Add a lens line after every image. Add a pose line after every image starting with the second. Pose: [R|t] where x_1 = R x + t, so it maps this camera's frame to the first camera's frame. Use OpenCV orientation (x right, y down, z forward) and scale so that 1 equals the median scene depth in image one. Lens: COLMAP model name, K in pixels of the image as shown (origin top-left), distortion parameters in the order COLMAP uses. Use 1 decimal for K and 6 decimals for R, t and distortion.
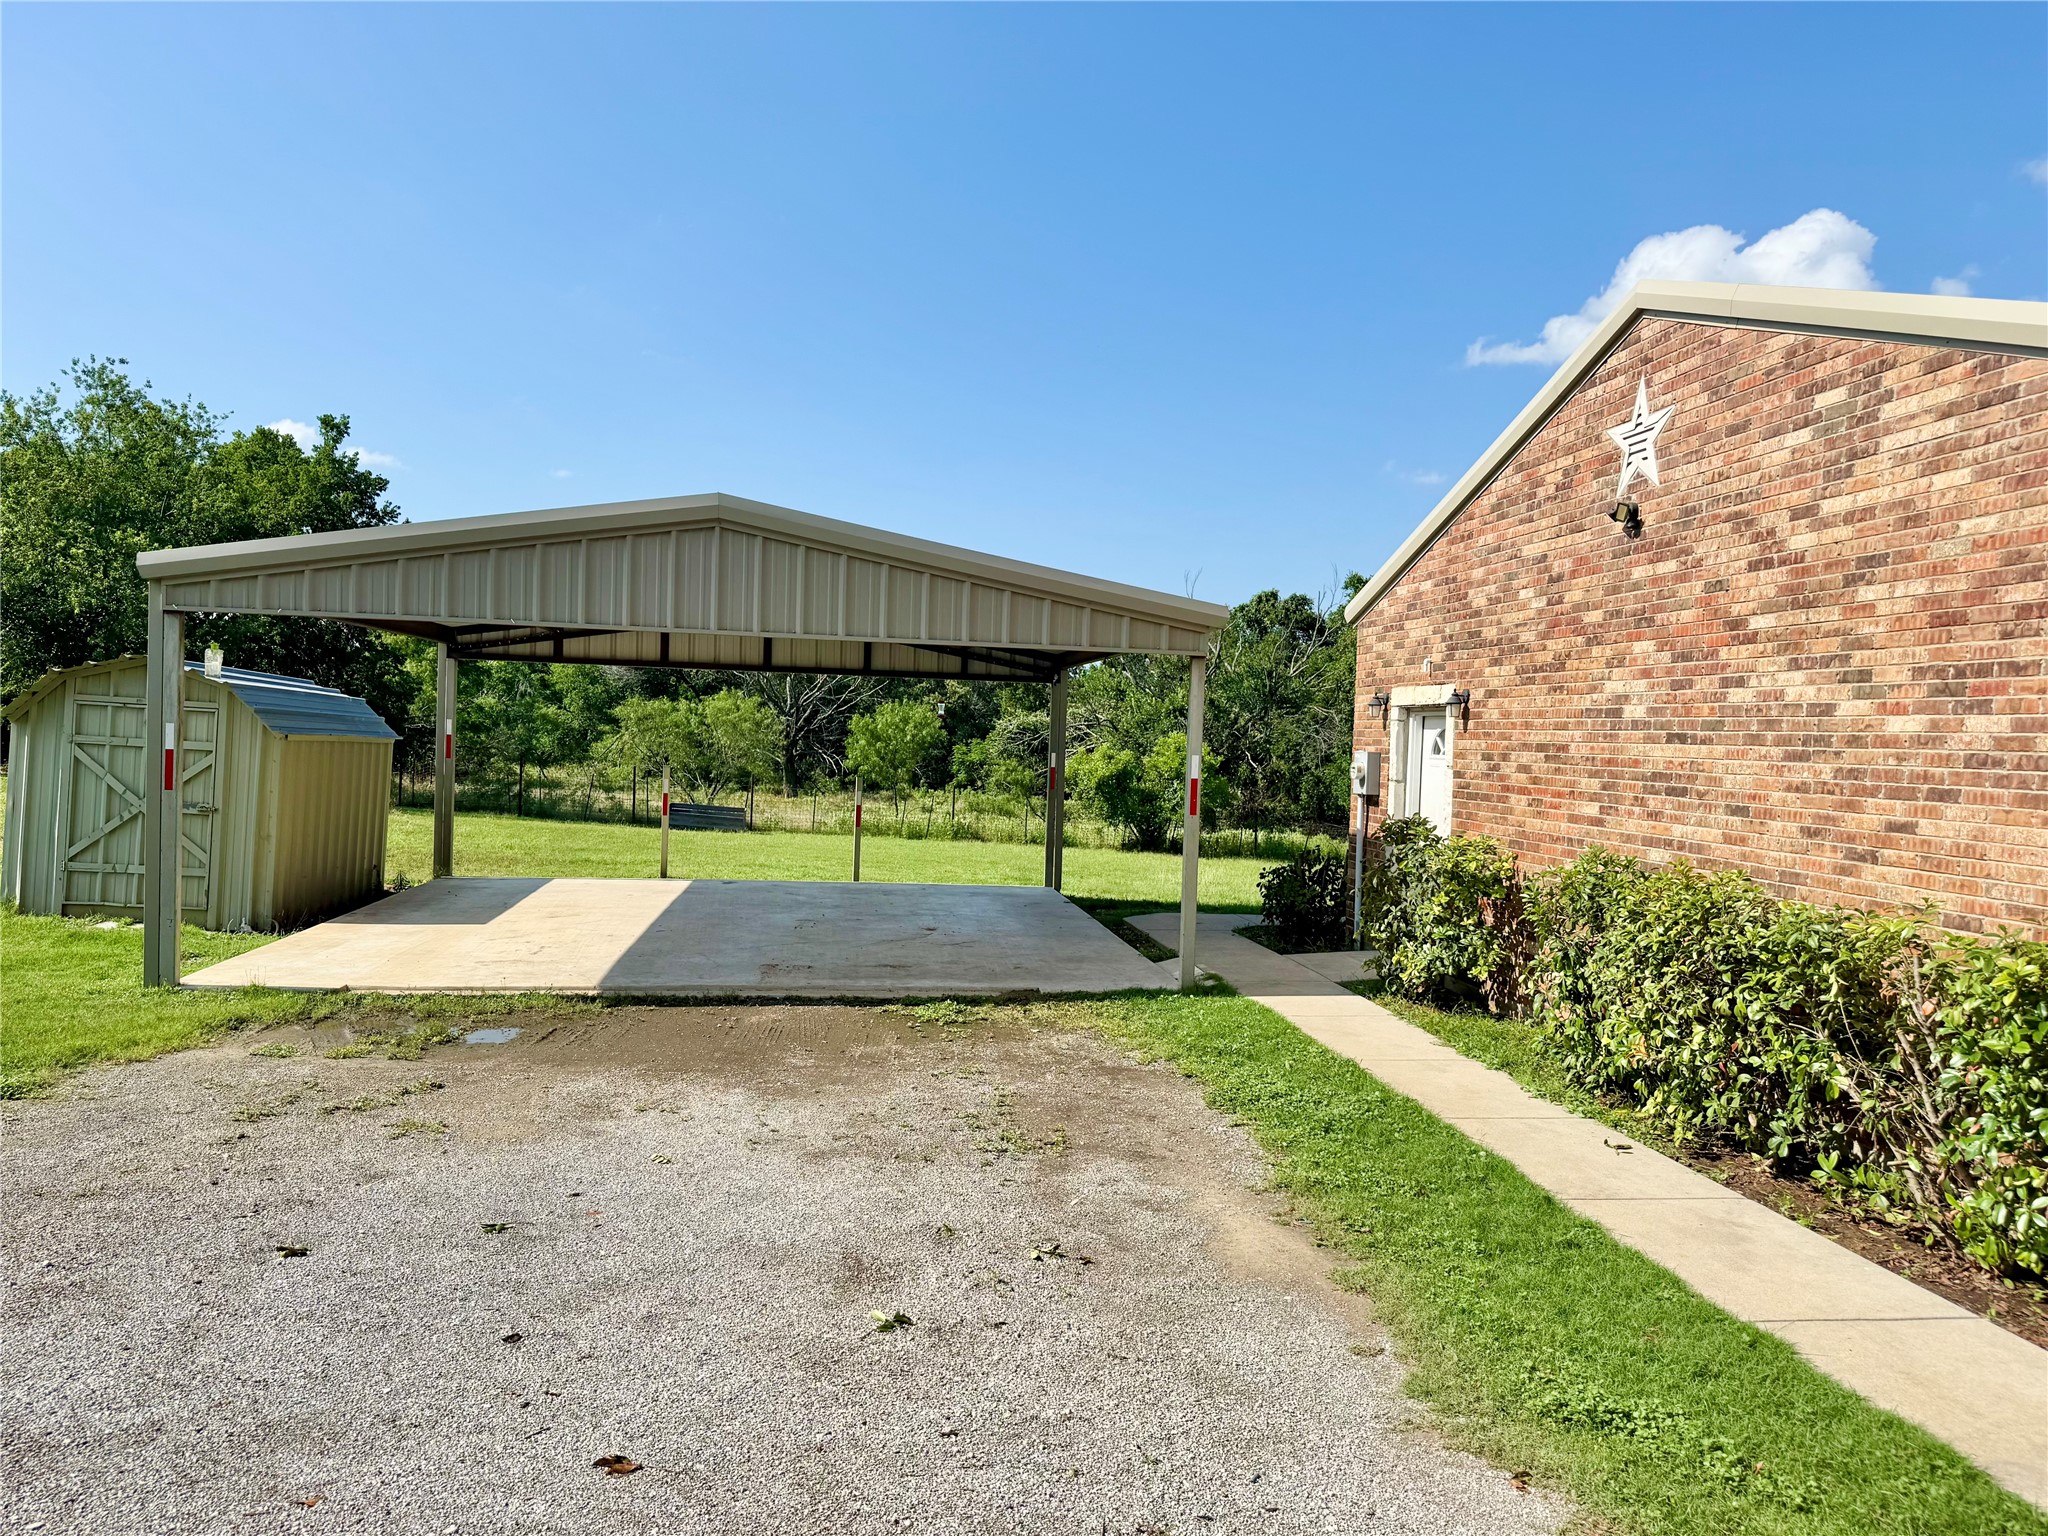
lens RADIAL K [[1437.1, 0, 1019.4], [0, 1437.1, 756.3], [0, 0, 1]] dist [-0.019768, 0.004317]
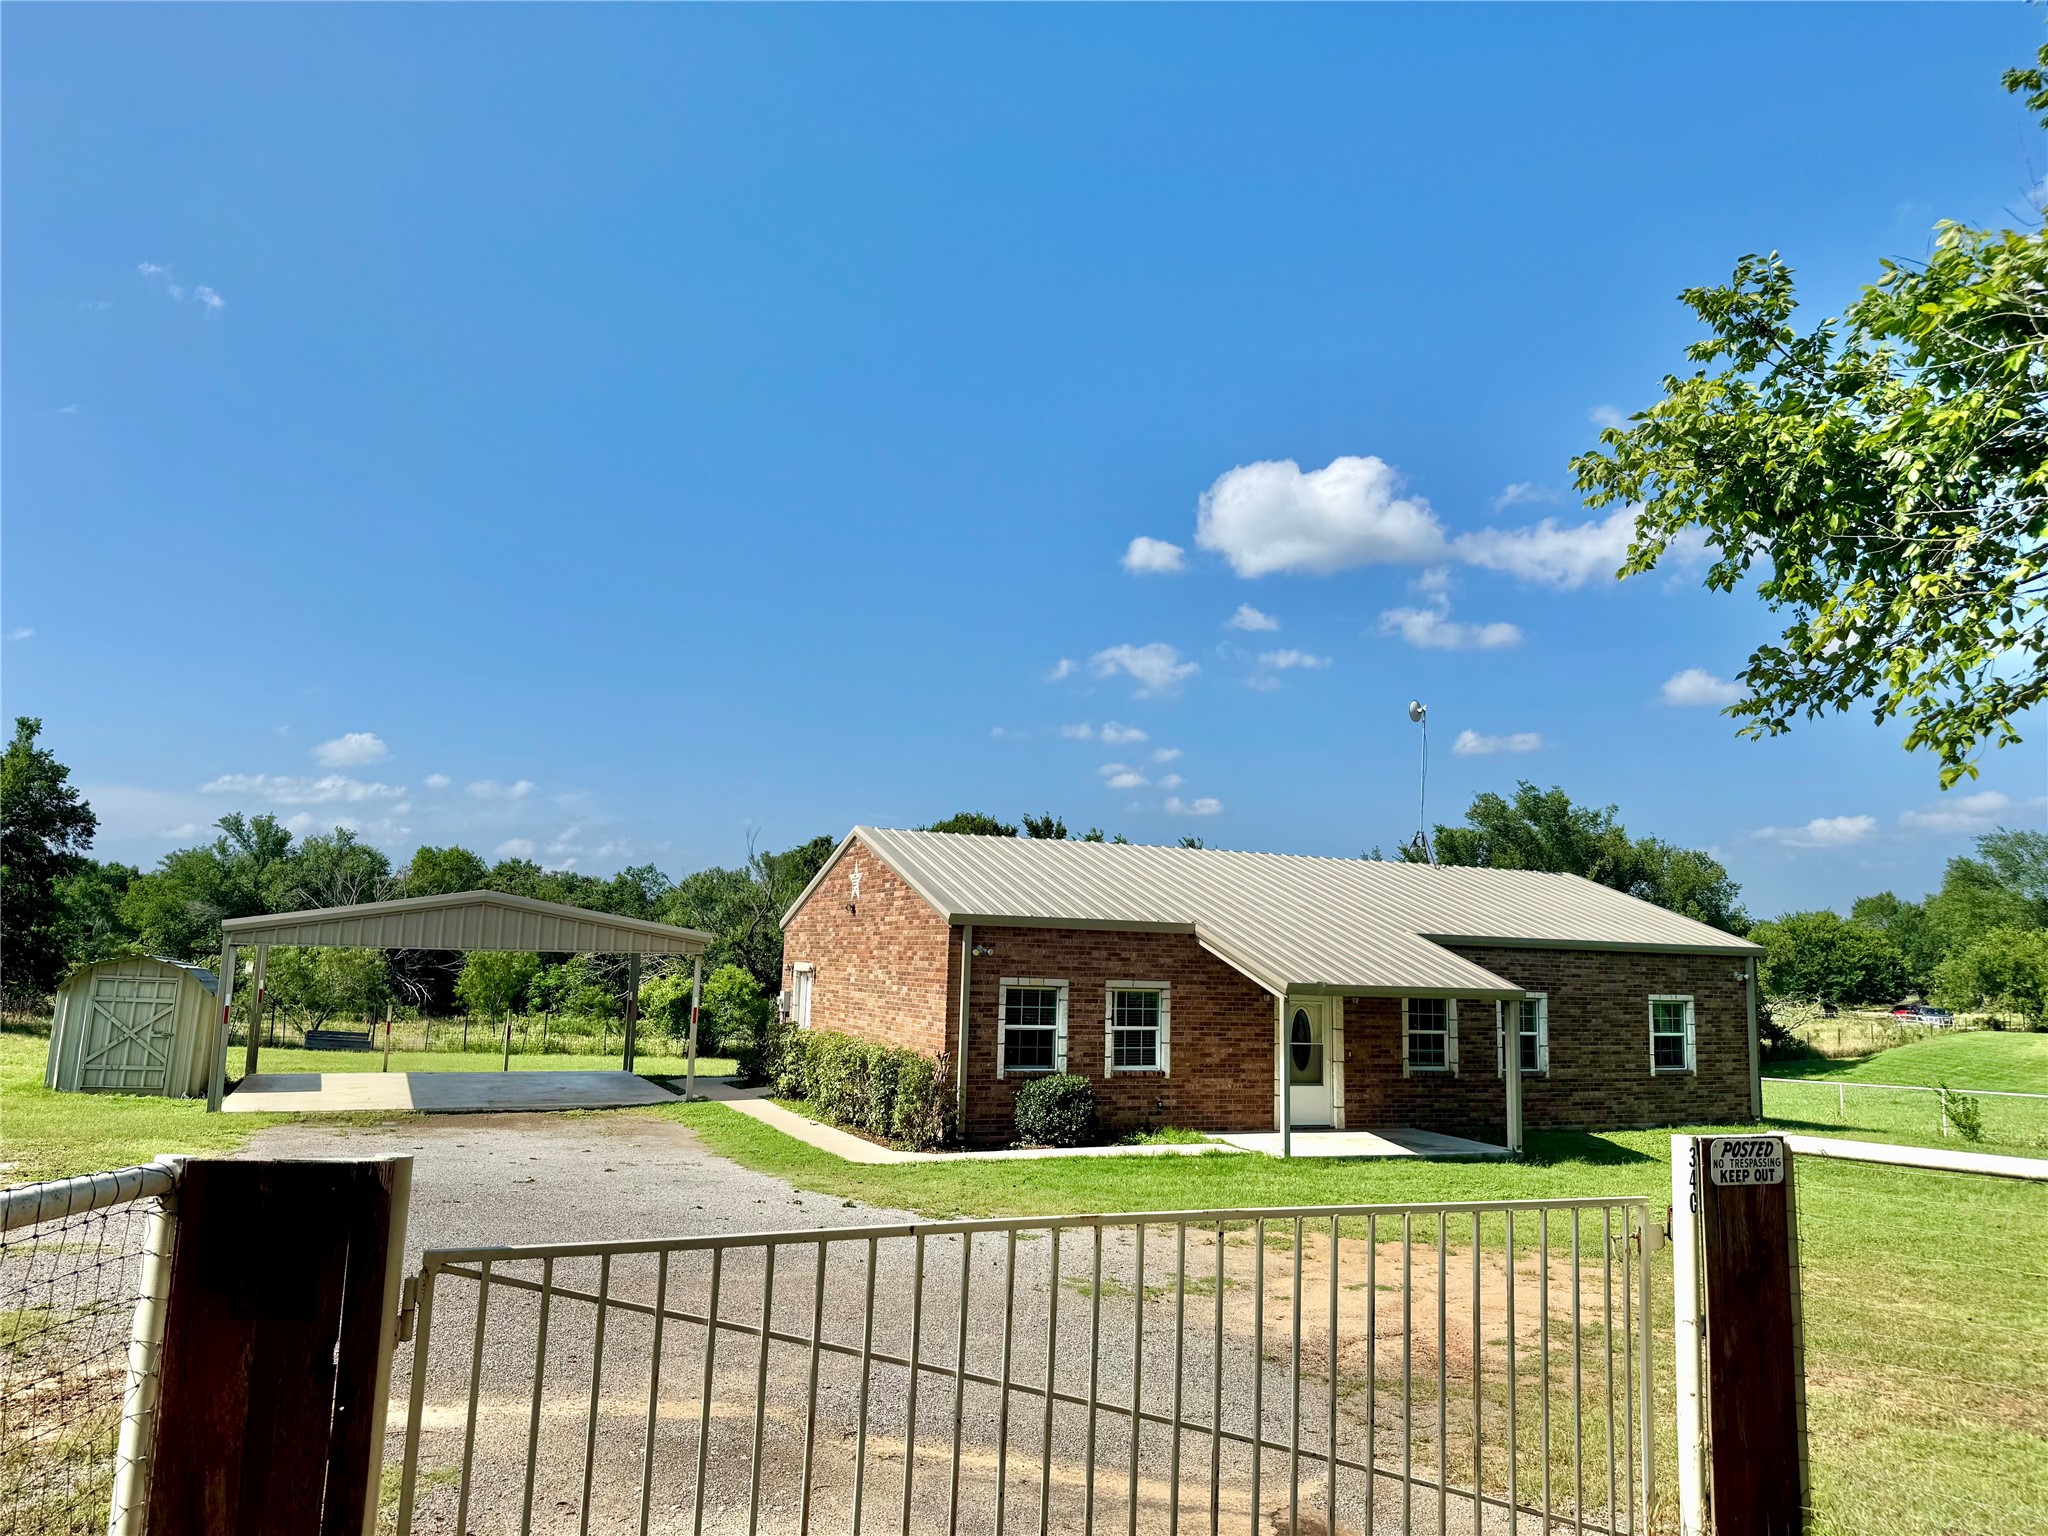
lens RADIAL K [[1406.2, 0, 1024.0], [0, 1406.2, 768.0], [0, 0, 1]] dist [0.090970, -0.110178]
pose [[0.957294, 0.030882, 0.287461, -0.025140], [0.010694, 0.989816, -0.141948, -0.023535], [-0.288917, 0.138960, 0.947215, -0.887542]]
